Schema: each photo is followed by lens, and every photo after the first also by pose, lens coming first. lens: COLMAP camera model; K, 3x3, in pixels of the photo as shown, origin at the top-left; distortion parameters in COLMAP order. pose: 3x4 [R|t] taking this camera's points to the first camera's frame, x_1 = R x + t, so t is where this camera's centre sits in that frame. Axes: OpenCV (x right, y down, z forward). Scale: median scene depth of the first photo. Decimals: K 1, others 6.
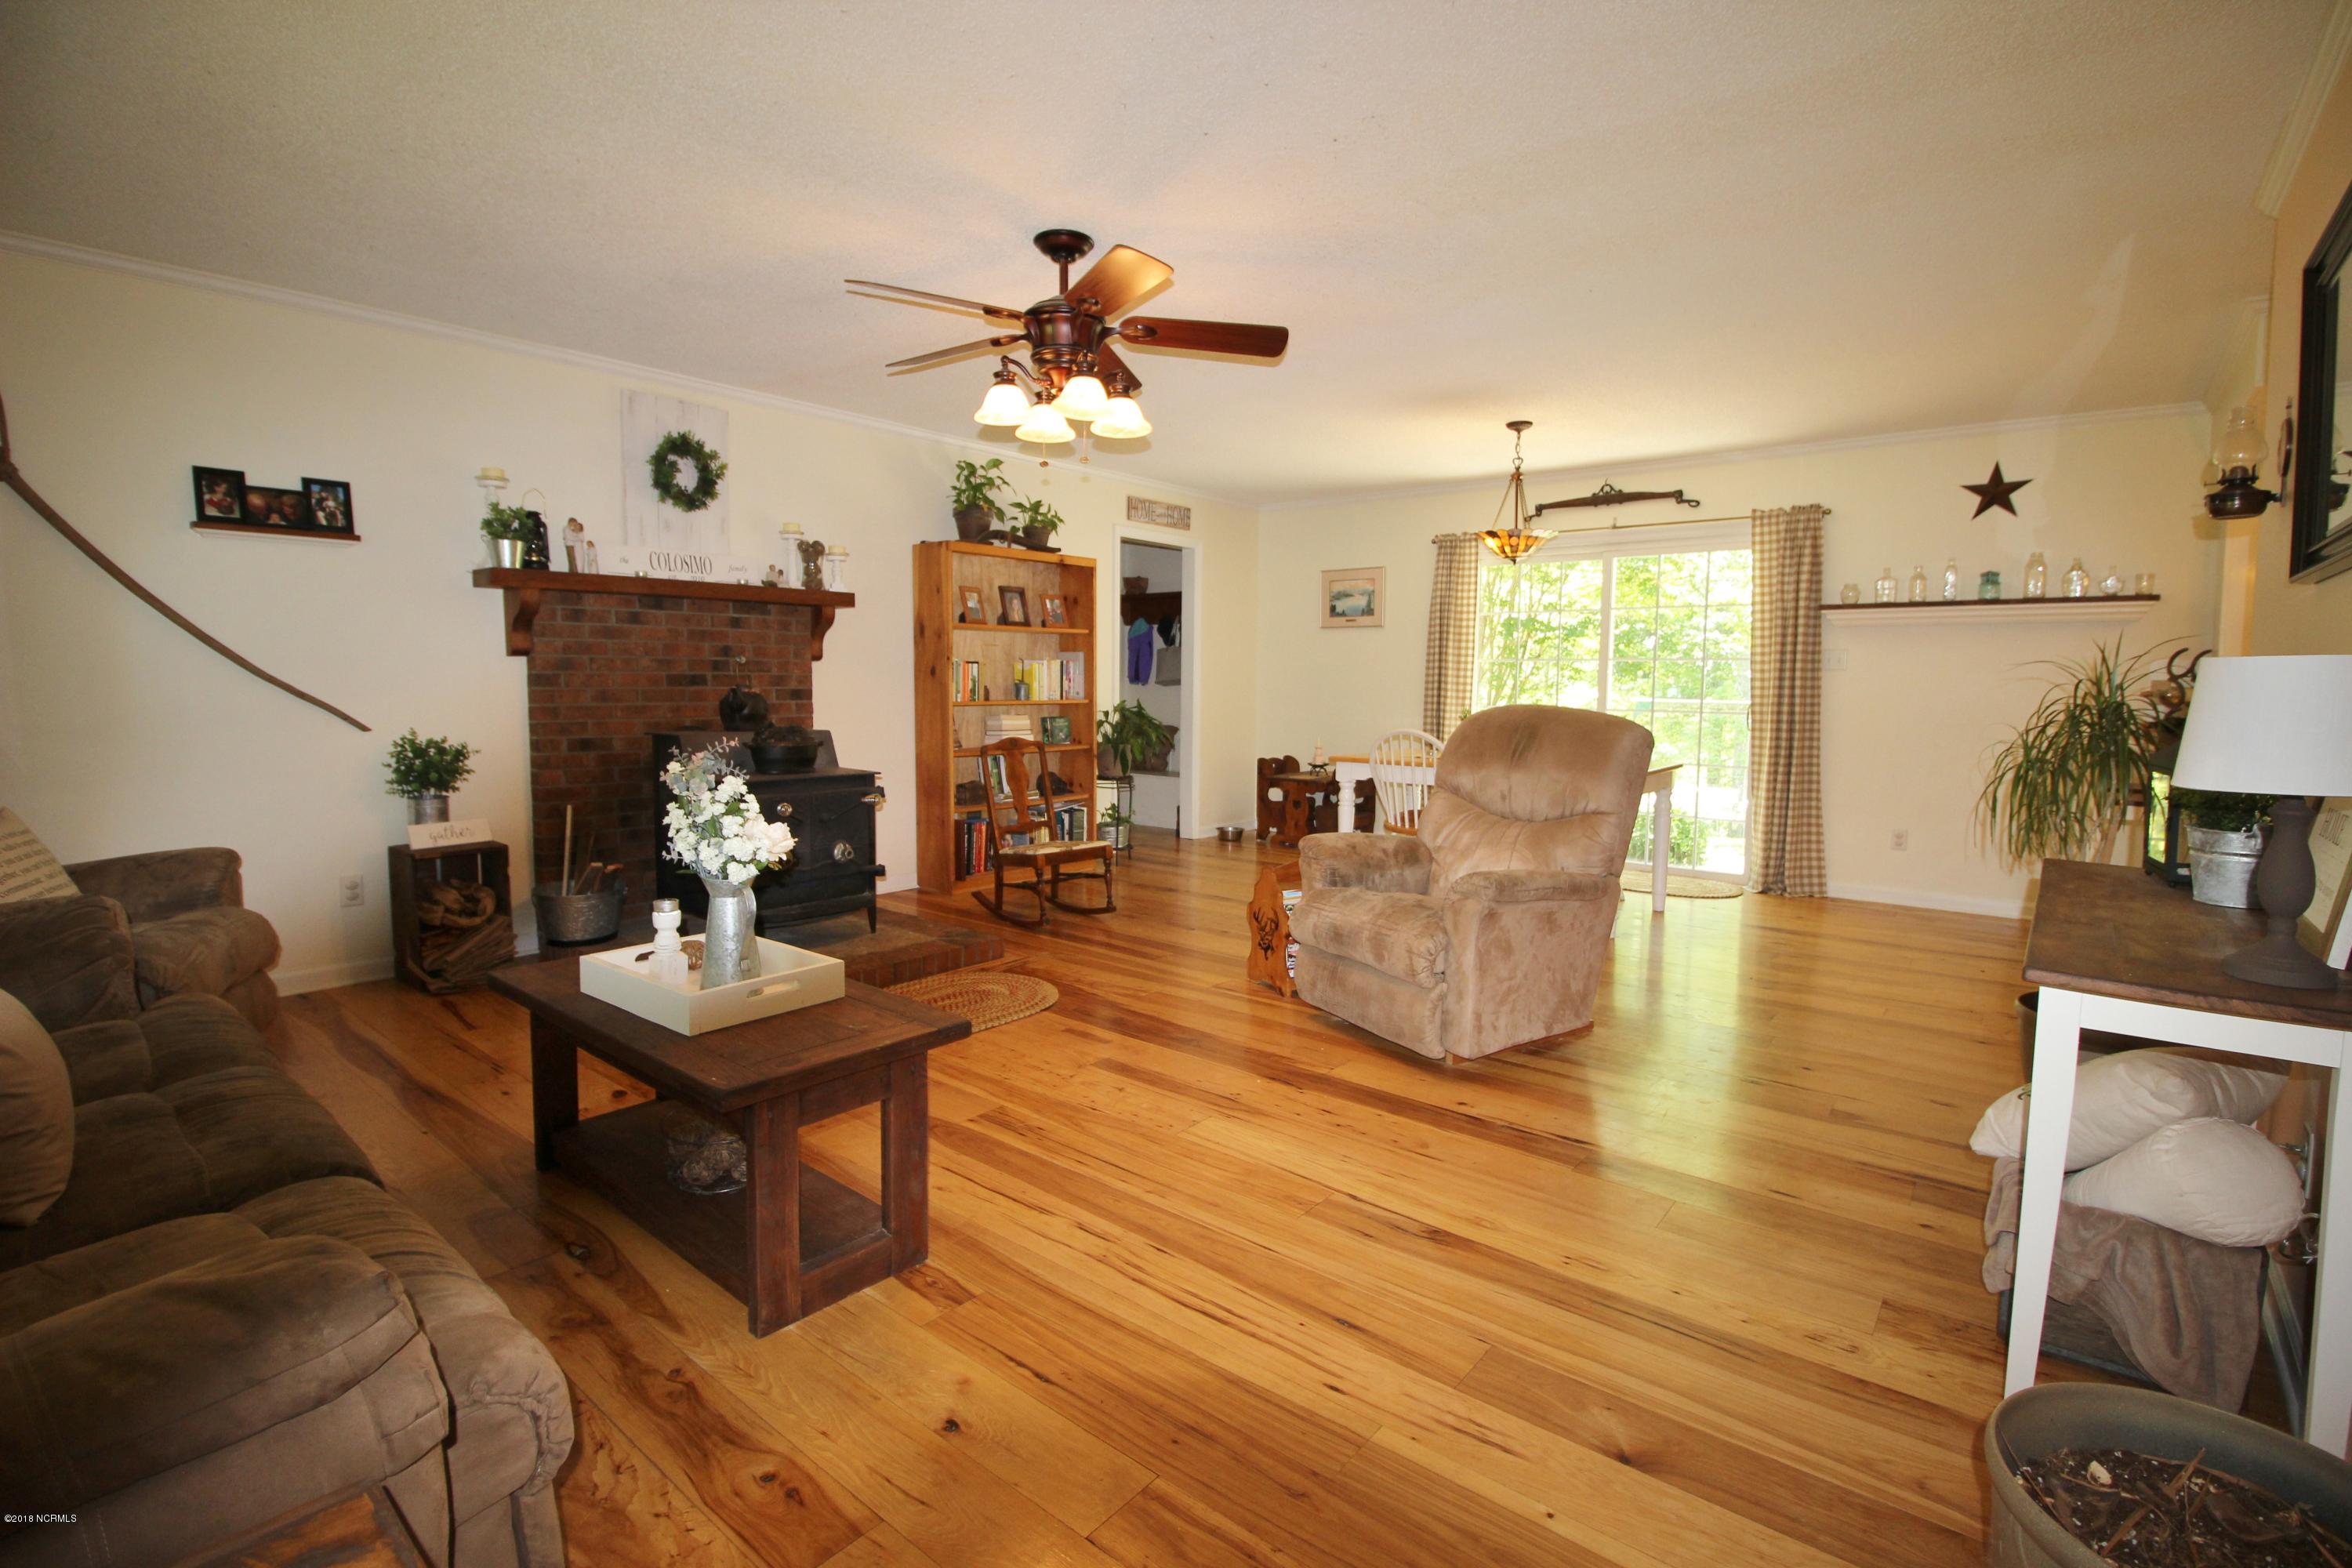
lens RADIAL K [[1084.2, 0, 1170.5], [0, 1084.2, 767.8], [0, 0, 1]] dist [-0.000657, -0.013735]
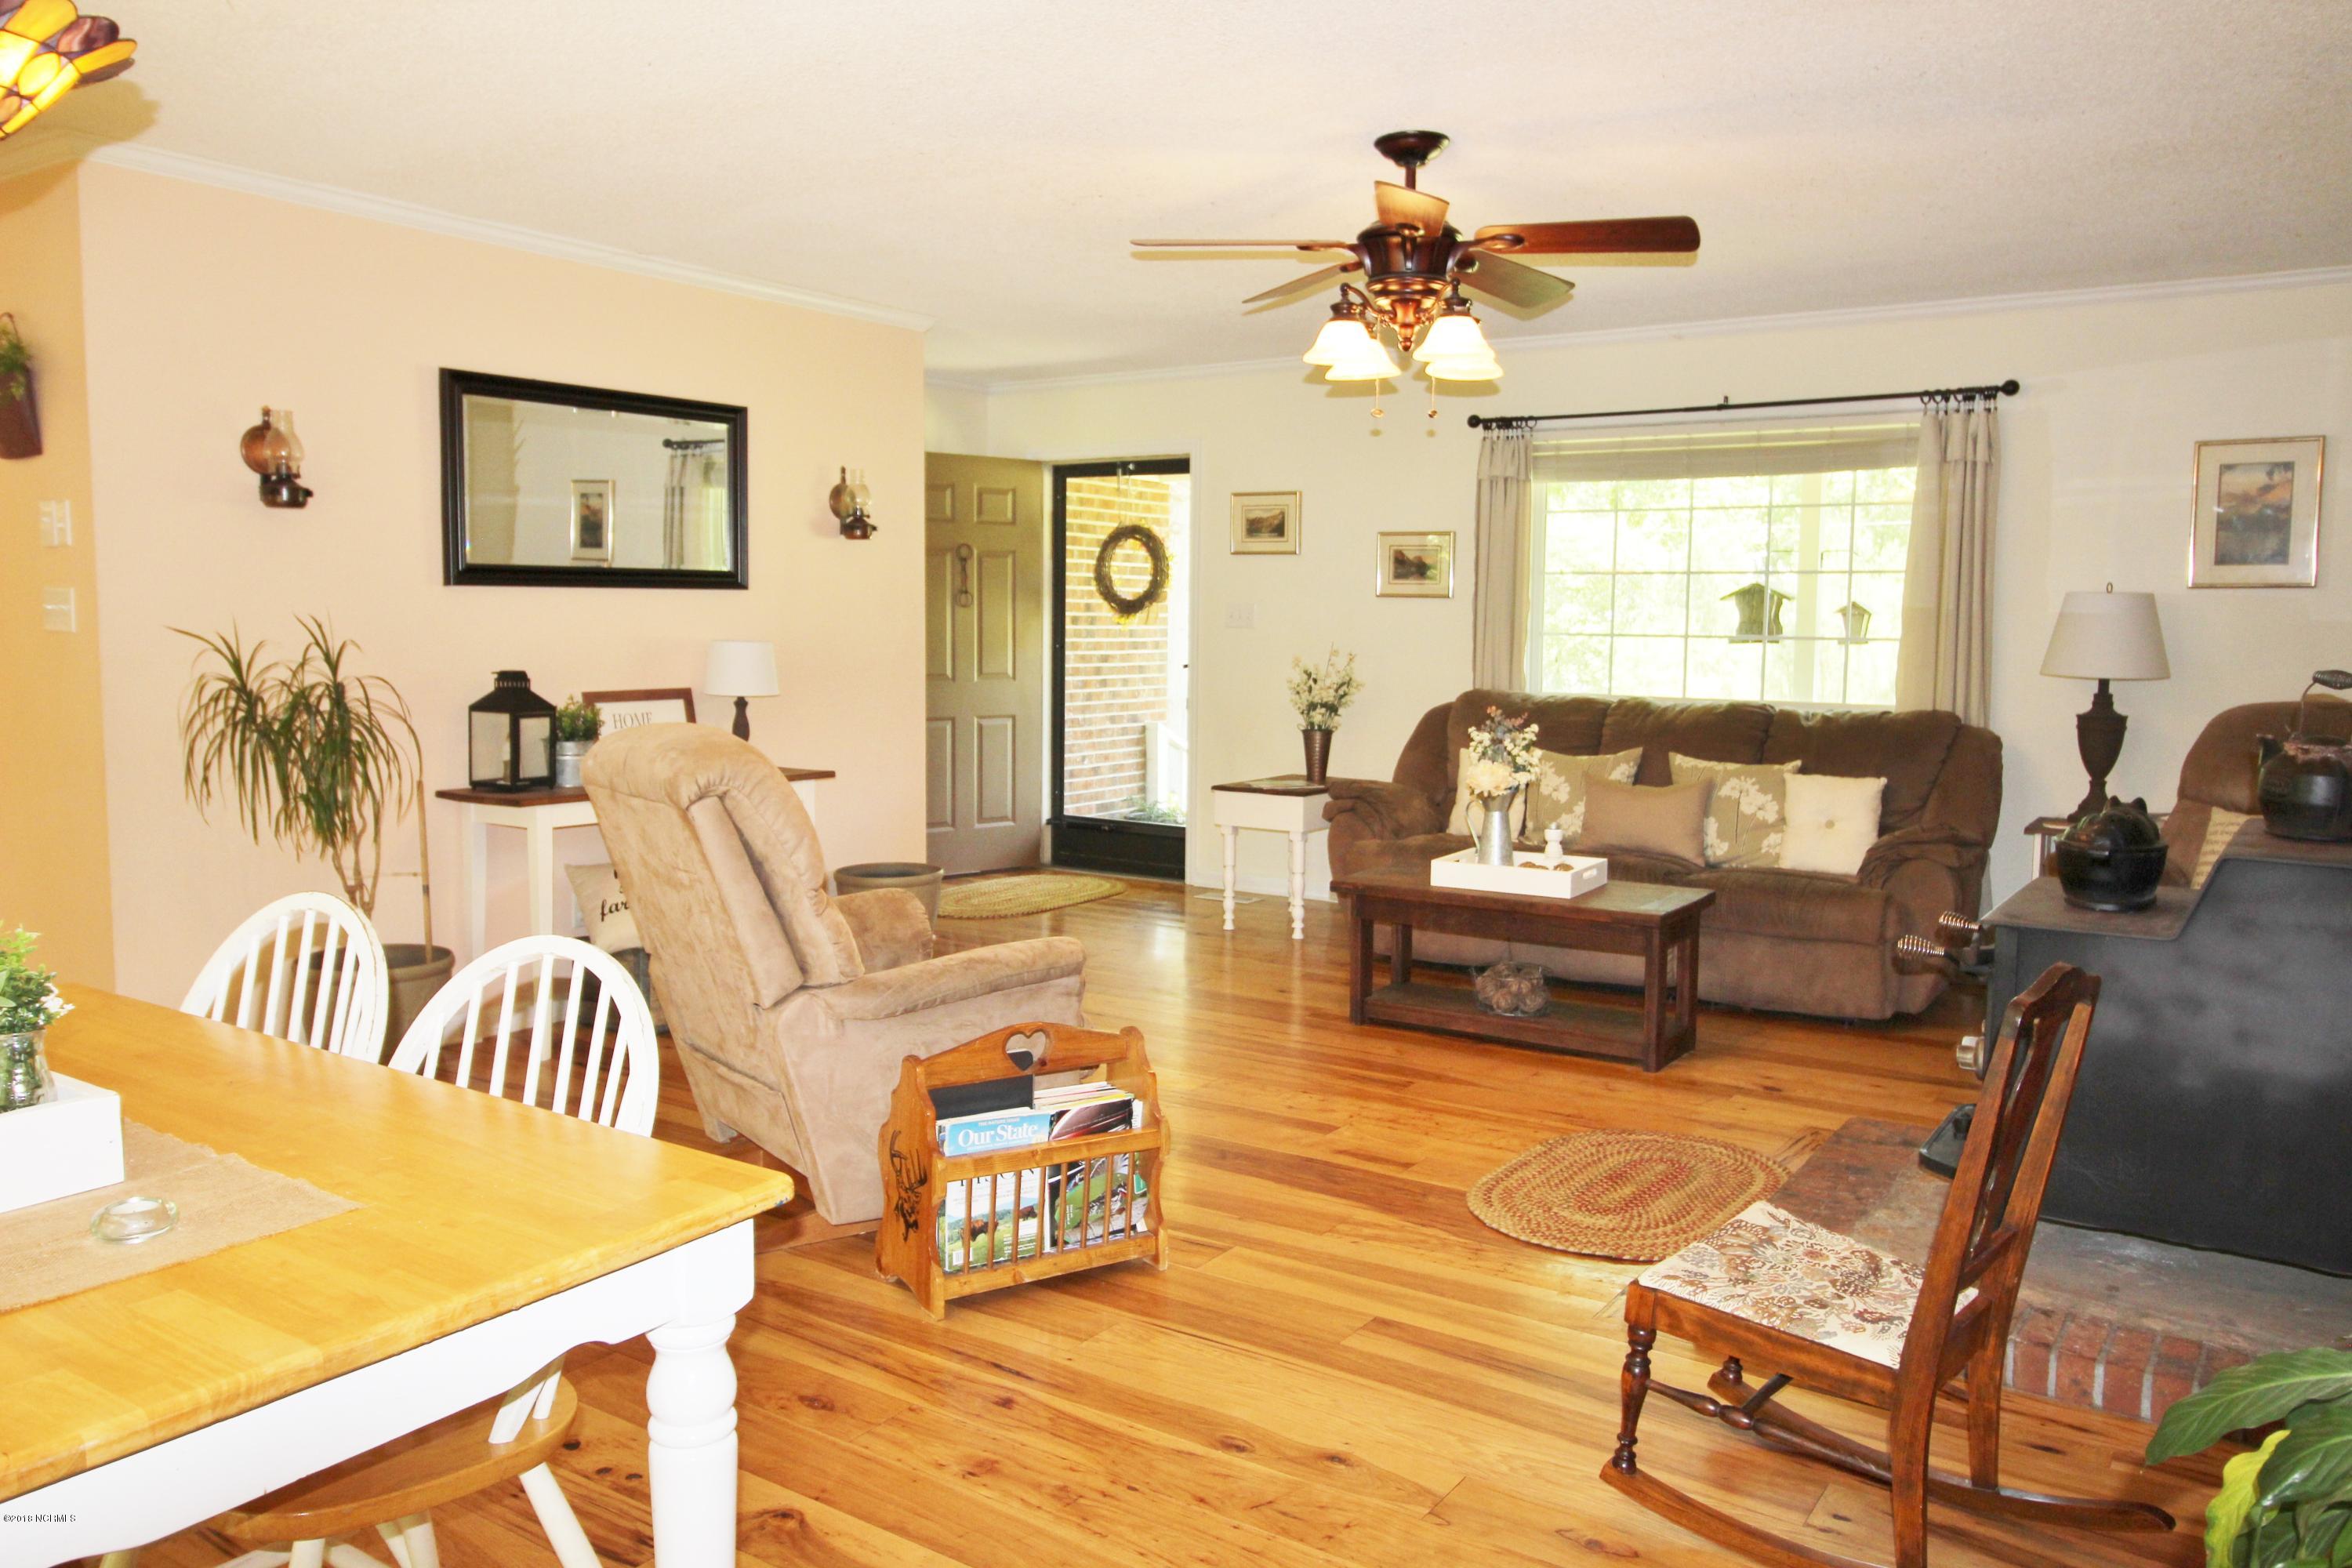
lens RADIAL K [[1721.1, 0, 1176.0], [0, 1721.1, 784.0], [0, 0, 1]] dist [0.010927, 0.001339]
pose [[-0.995034, -0.011230, -0.098898, 0.132134], [-0.029380, 0.982479, 0.184043, -0.162585], [0.095098, 0.186035, -0.977930, 1.538073]]
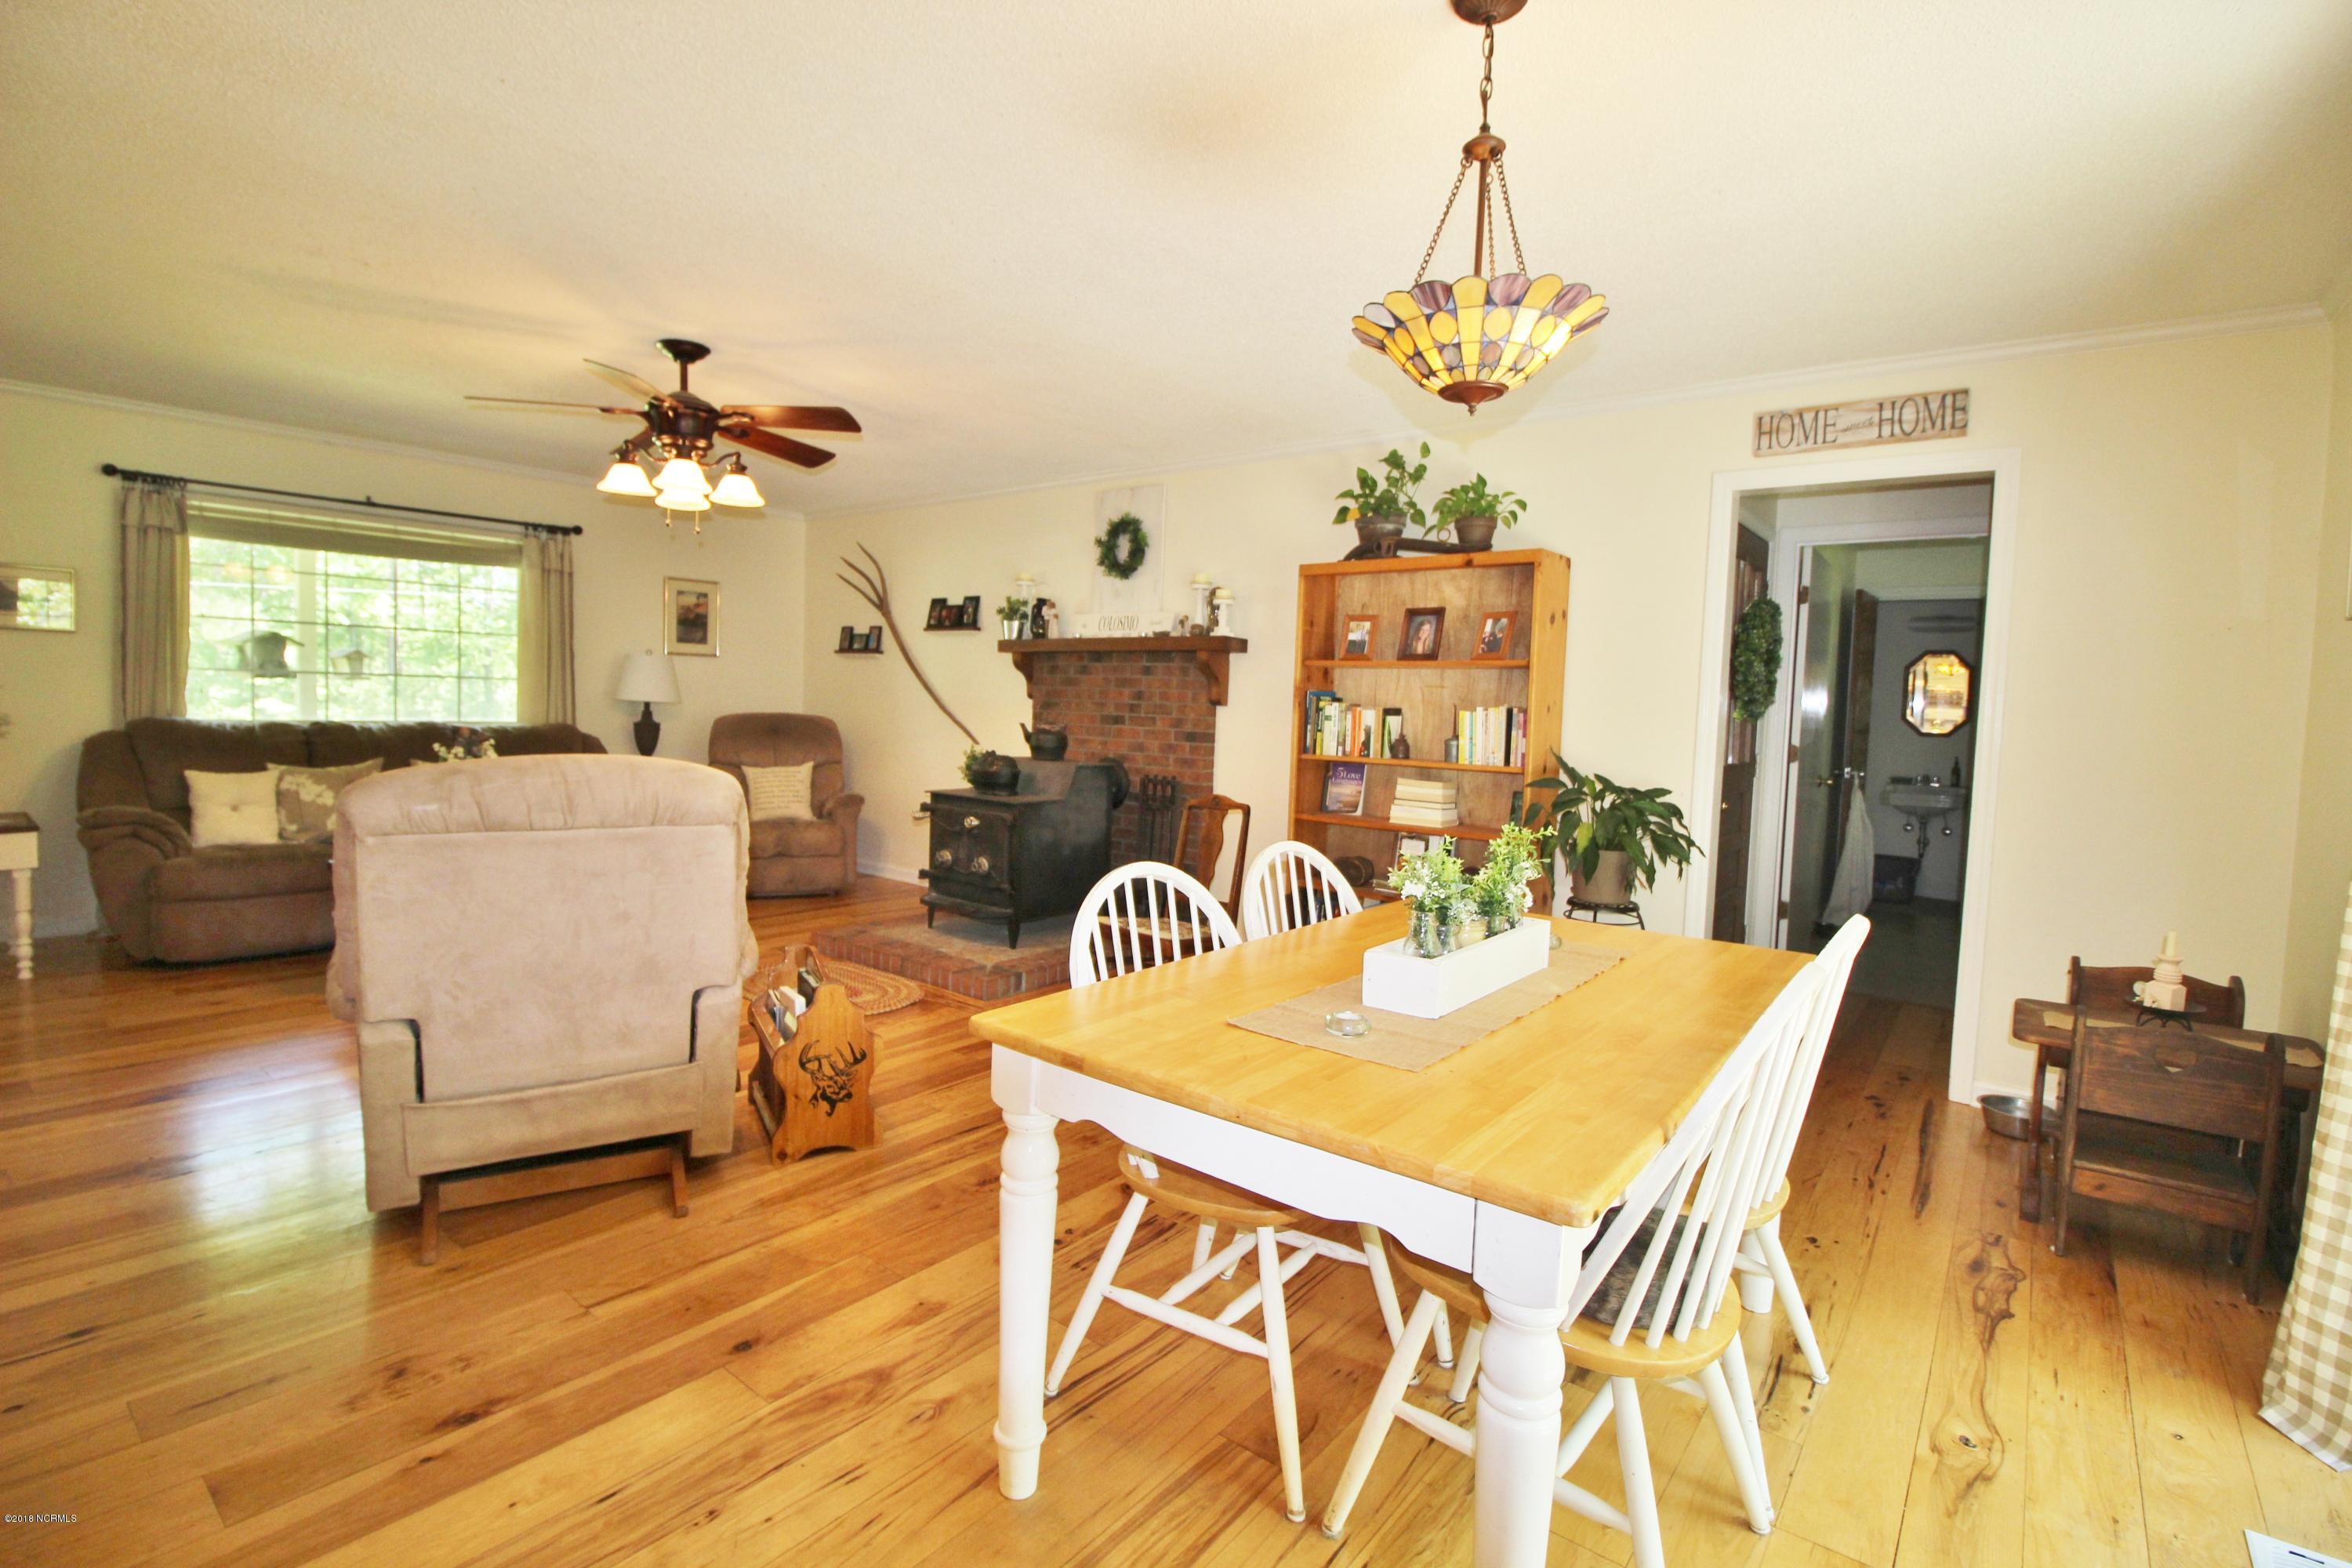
lens RADIAL K [[1084.2, 0, 1170.5], [0, 1084.2, 767.8], [0, 0, 1]] dist [-0.000657, -0.013735]
pose [[0.007950, 0.048702, -0.998782, 0.751297], [-0.117823, 0.991901, 0.047428, -0.091977], [0.993003, 0.117302, 0.013623, 1.046376]]
